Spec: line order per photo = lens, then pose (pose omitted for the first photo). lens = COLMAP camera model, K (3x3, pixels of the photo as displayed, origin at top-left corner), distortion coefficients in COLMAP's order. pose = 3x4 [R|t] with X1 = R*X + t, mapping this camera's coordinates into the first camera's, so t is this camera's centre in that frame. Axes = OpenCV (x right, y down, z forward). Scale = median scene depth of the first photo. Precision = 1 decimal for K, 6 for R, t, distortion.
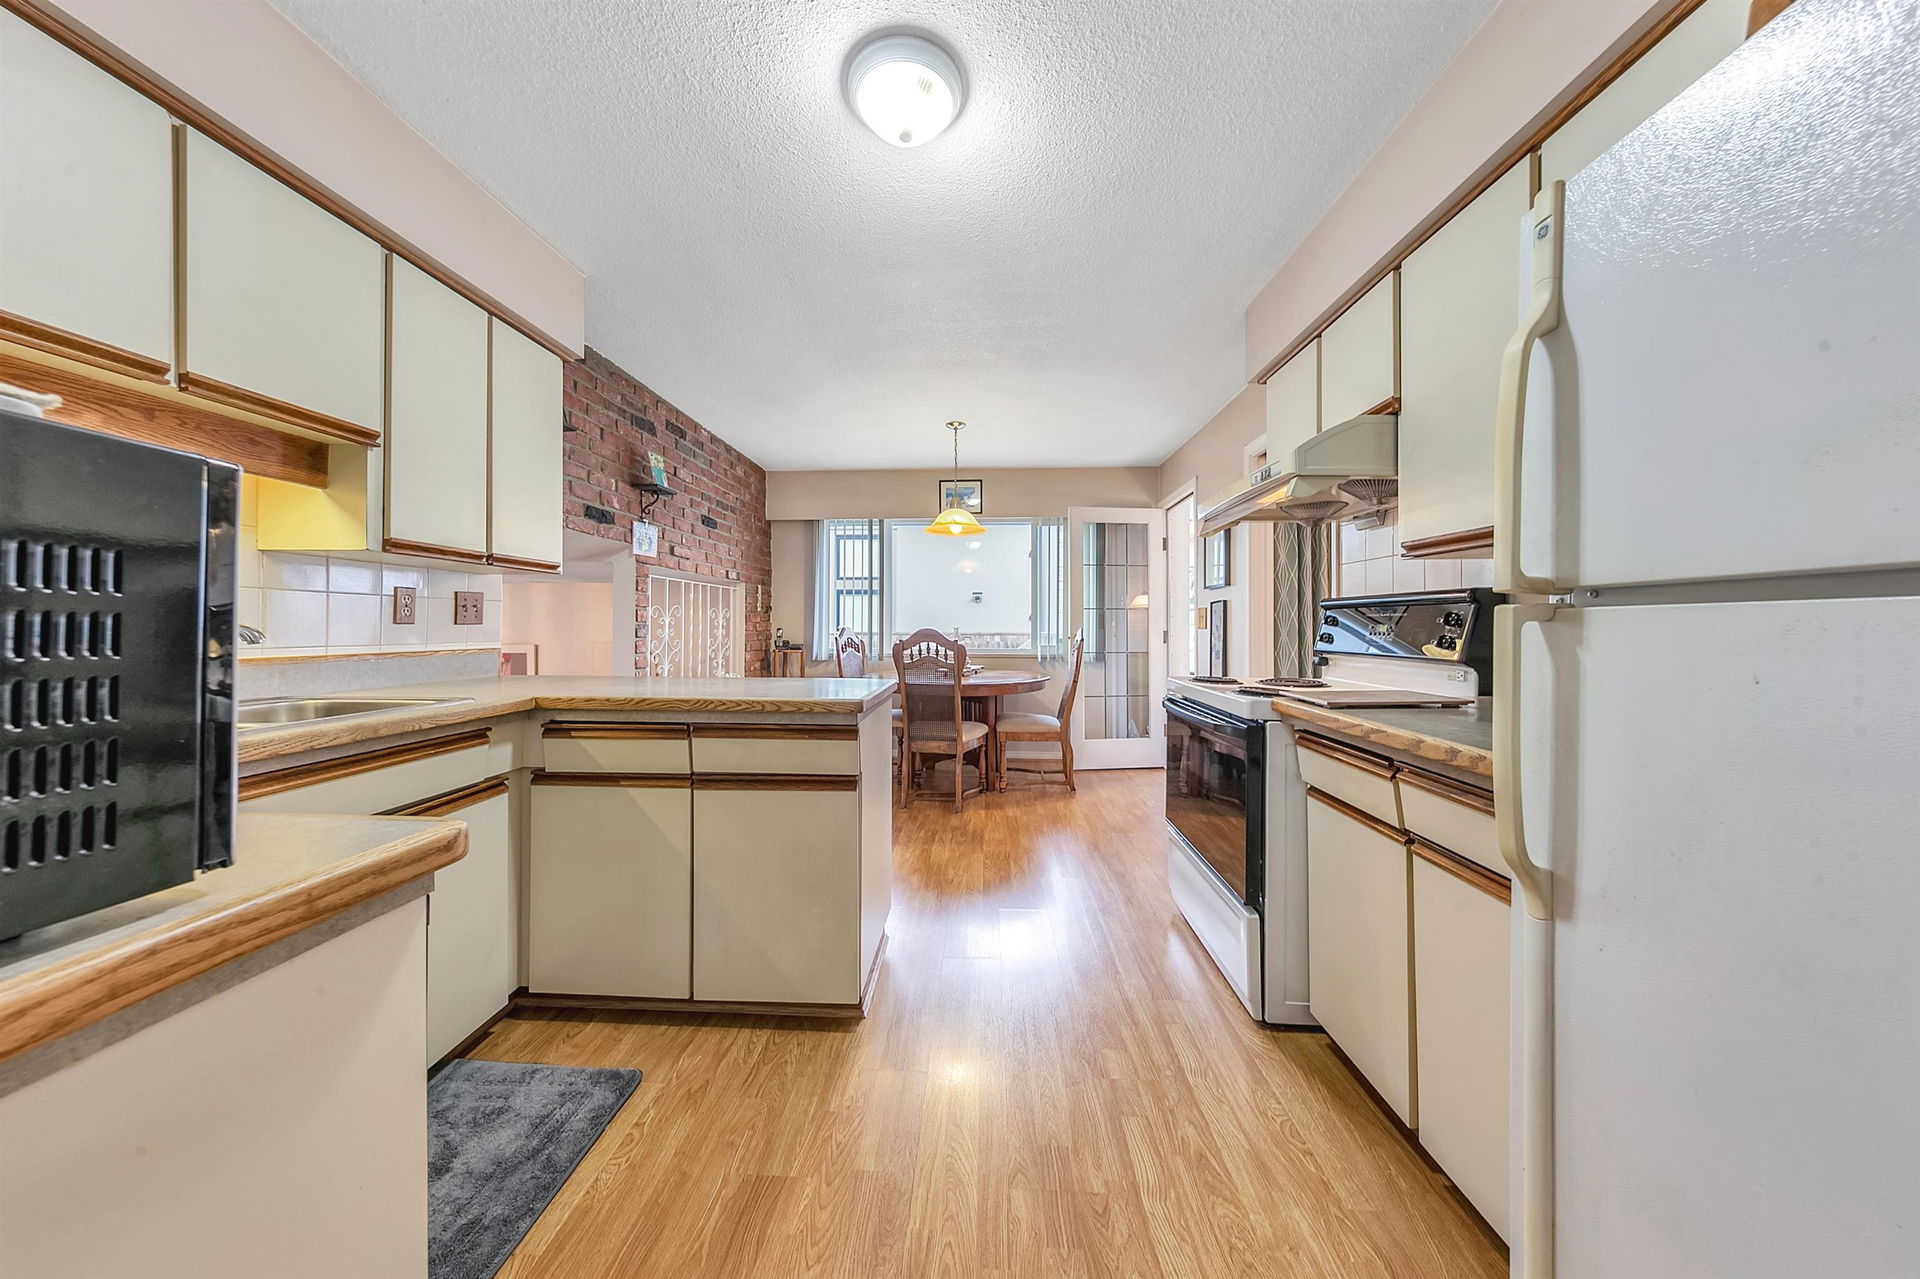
lens RADIAL K [[620.6, 0, 954.8], [0, 620.6, 654.2], [0, 0, 1]] dist [0.000355, 0.000093]
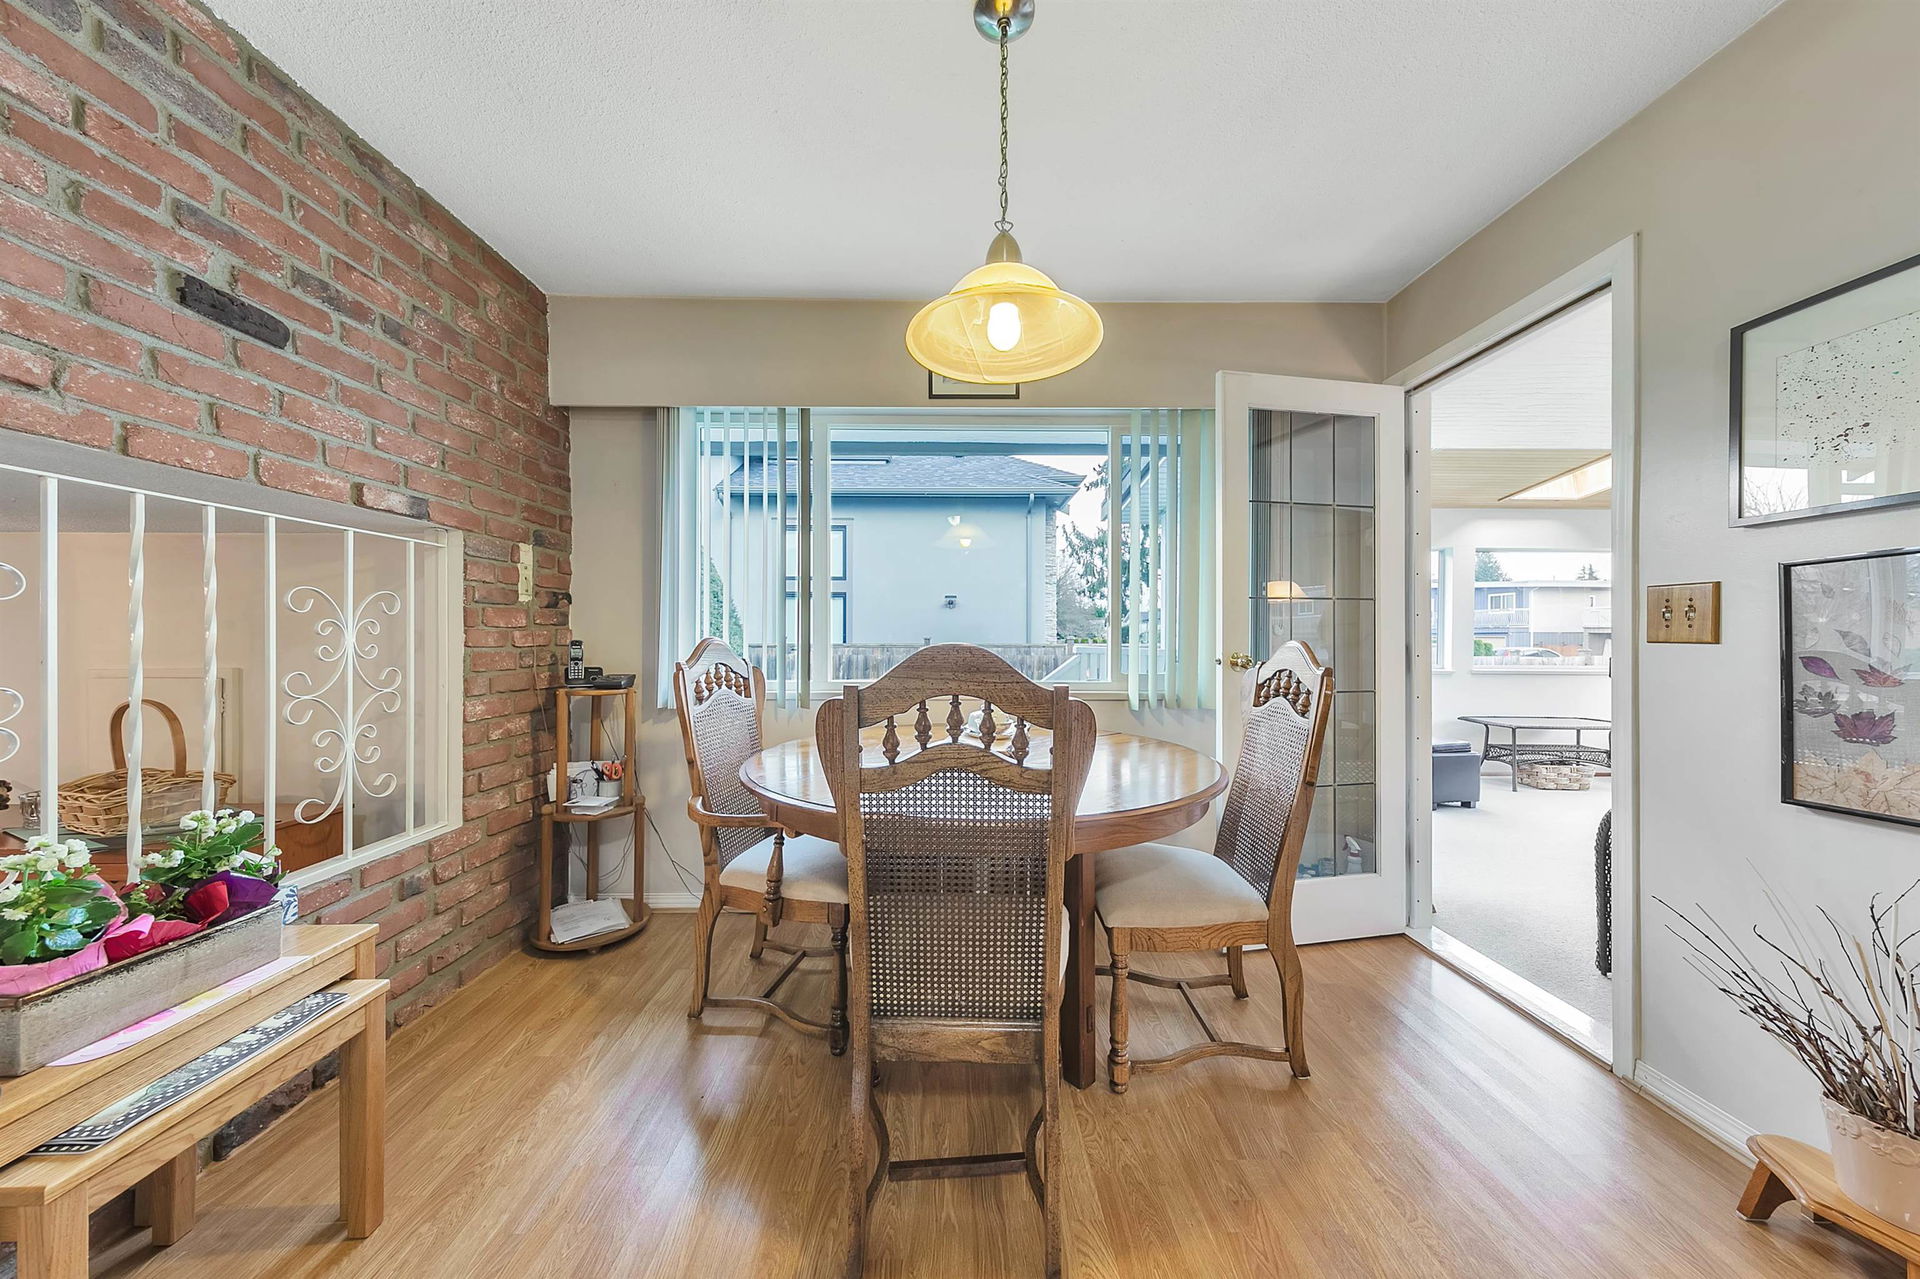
lens RADIAL K [[620.6, 0, 946.5], [0, 620.6, 633.7], [0, 0, 1]] dist [0.000355, 0.000093]
pose [[0.998552, -0.012007, 0.052430, -0.057100], [0.014683, 0.998593, -0.050950, -0.031204], [-0.051745, 0.051646, 0.997324, 0.826063]]
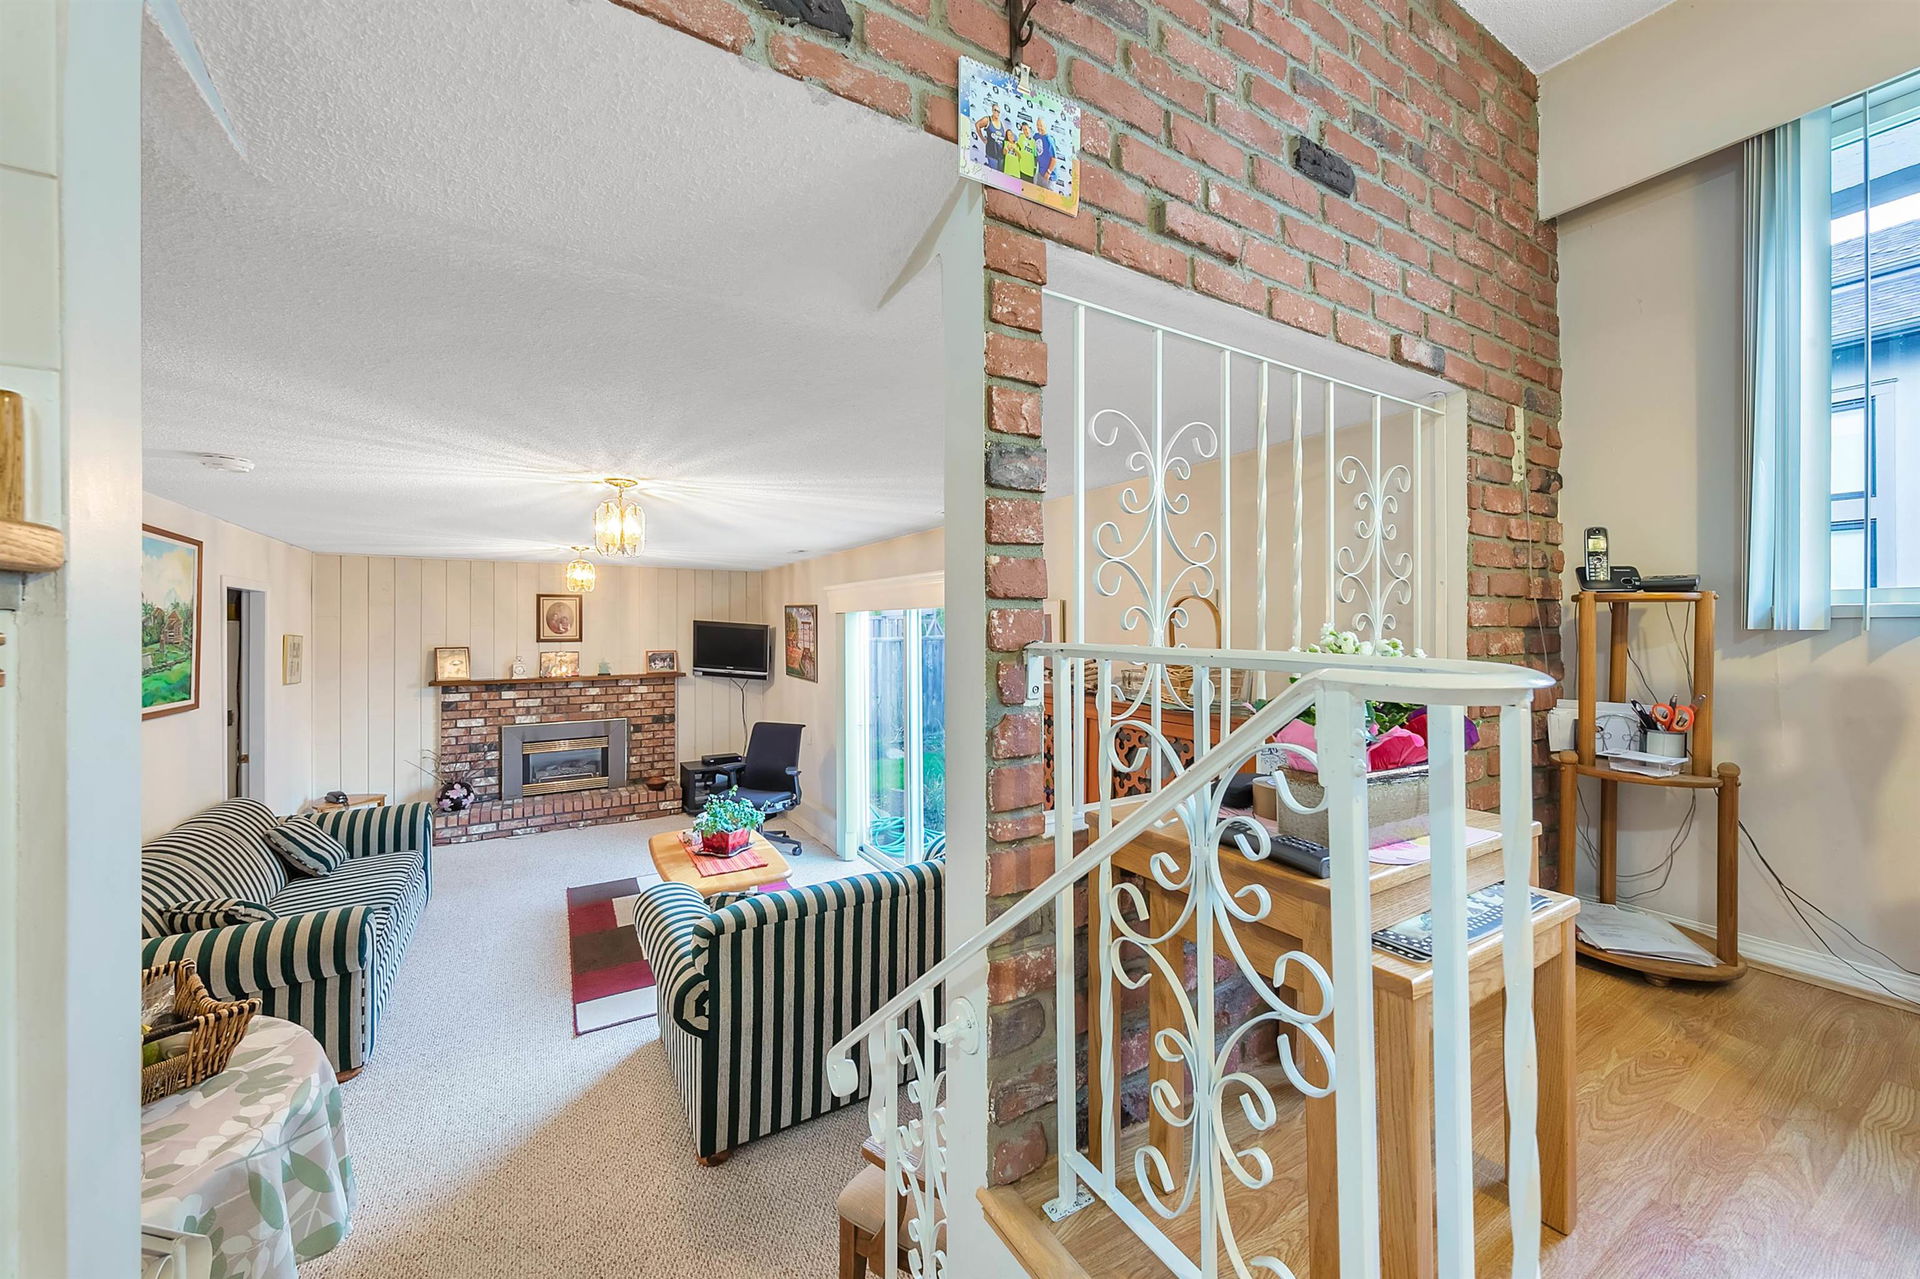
lens RADIAL K [[699.9, 0, 966.4], [0, 699.9, 607.0], [0, 0, 1]] dist [0.002553, 0.000409]
pose [[0.564491, -0.032277, -0.824808, -0.259699], [-0.030907, 0.997708, -0.060195, 0.046839], [0.824860, 0.059472, 0.562200, 0.817838]]
